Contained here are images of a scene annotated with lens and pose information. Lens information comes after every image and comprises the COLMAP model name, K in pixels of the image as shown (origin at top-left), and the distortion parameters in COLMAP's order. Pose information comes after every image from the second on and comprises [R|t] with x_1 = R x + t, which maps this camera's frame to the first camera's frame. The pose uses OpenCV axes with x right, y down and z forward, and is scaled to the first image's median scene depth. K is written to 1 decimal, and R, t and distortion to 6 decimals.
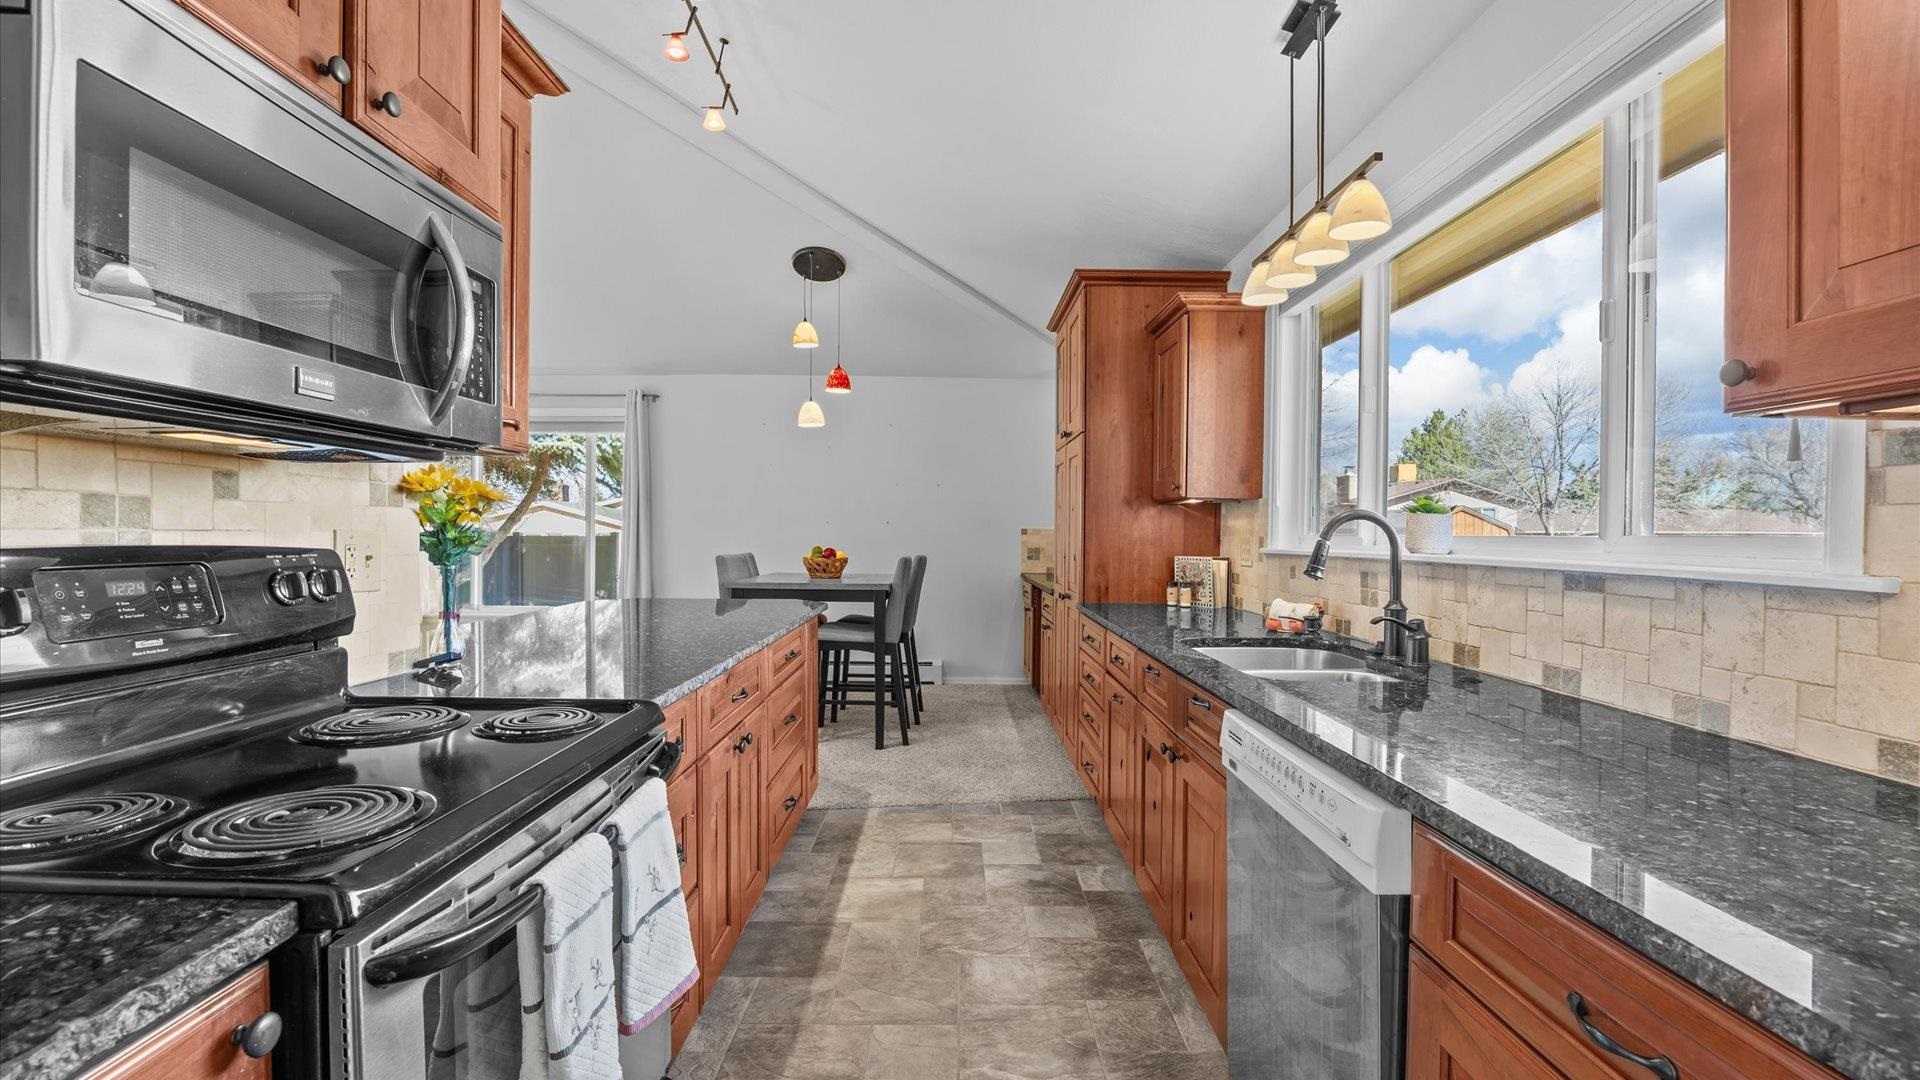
lens RADIAL K [[818.0, 0, 952.0], [0, 818.0, 535.6], [0, 0, 1]] dist [-0.010452, 0.000248]
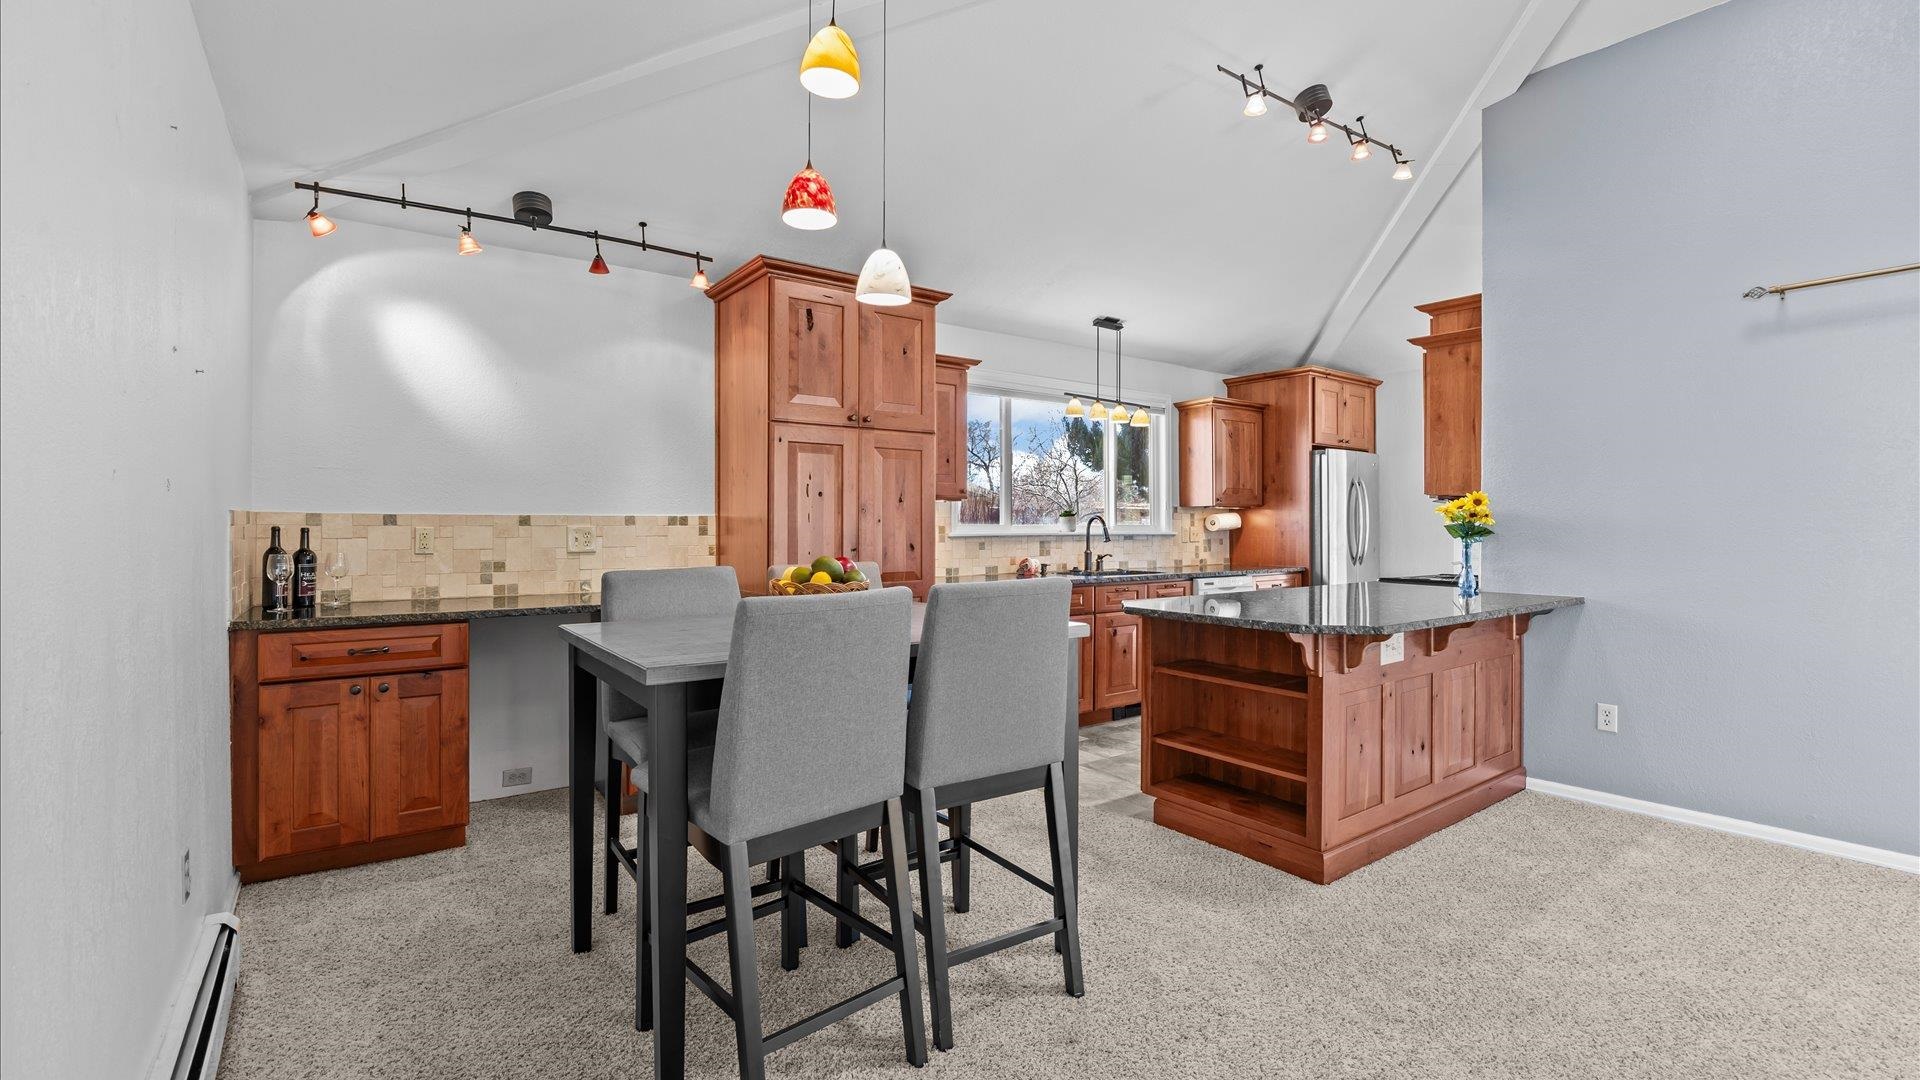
lens RADIAL K [[832.1, 0, 959.7], [0, 832.1, 513.5], [0, 0, 1]] dist [-0.014239, 0.000005]
pose [[-0.594885, 0.002590, 0.803806, -1.302894], [-0.005106, 0.999962, -0.007001, -0.015370], [-0.803794, -0.008269, -0.594850, 2.774675]]
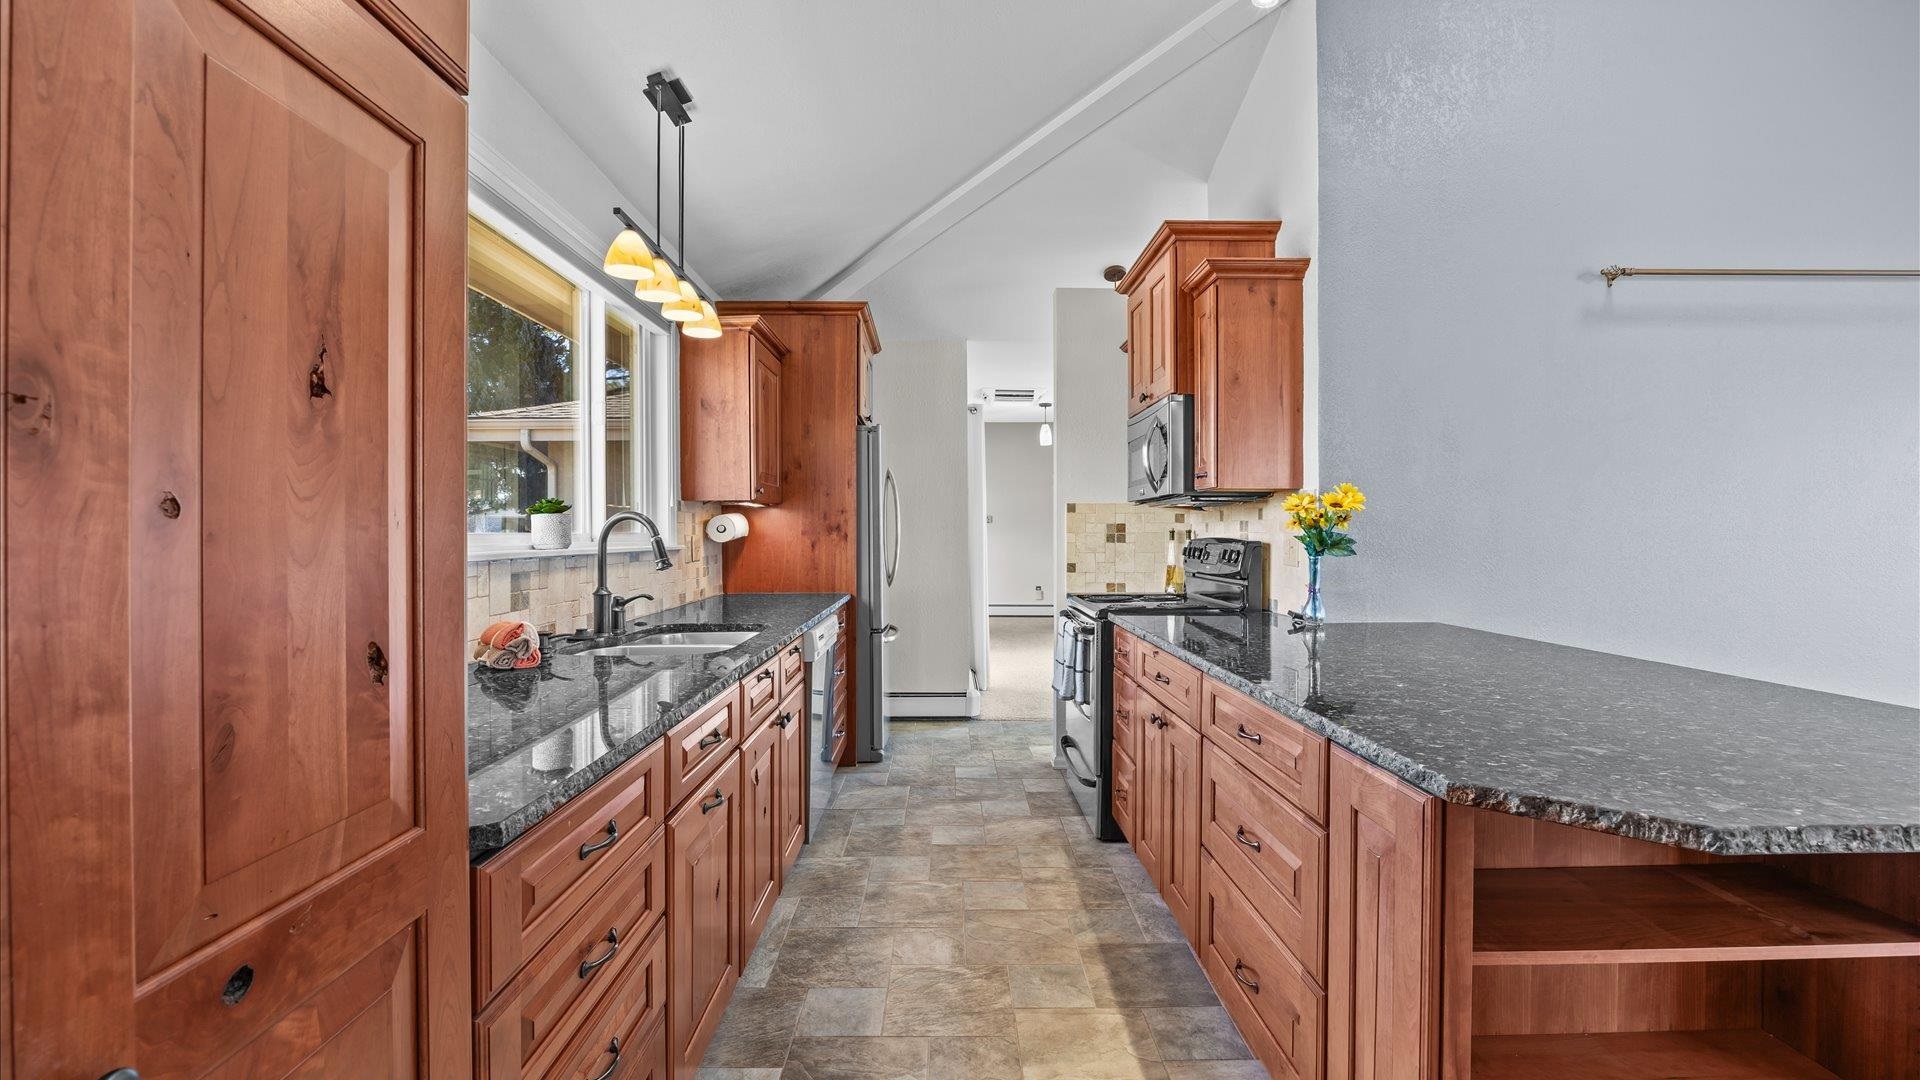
lens RADIAL K [[818.0, 0, 952.0], [0, 818.0, 535.6], [0, 0, 1]] dist [-0.010452, 0.000248]
pose [[-0.999913, -0.005968, -0.011751, 0.040981], [-0.006023, 0.999971, 0.004633, -0.004492], [0.011723, 0.004704, -0.999920, 2.080281]]
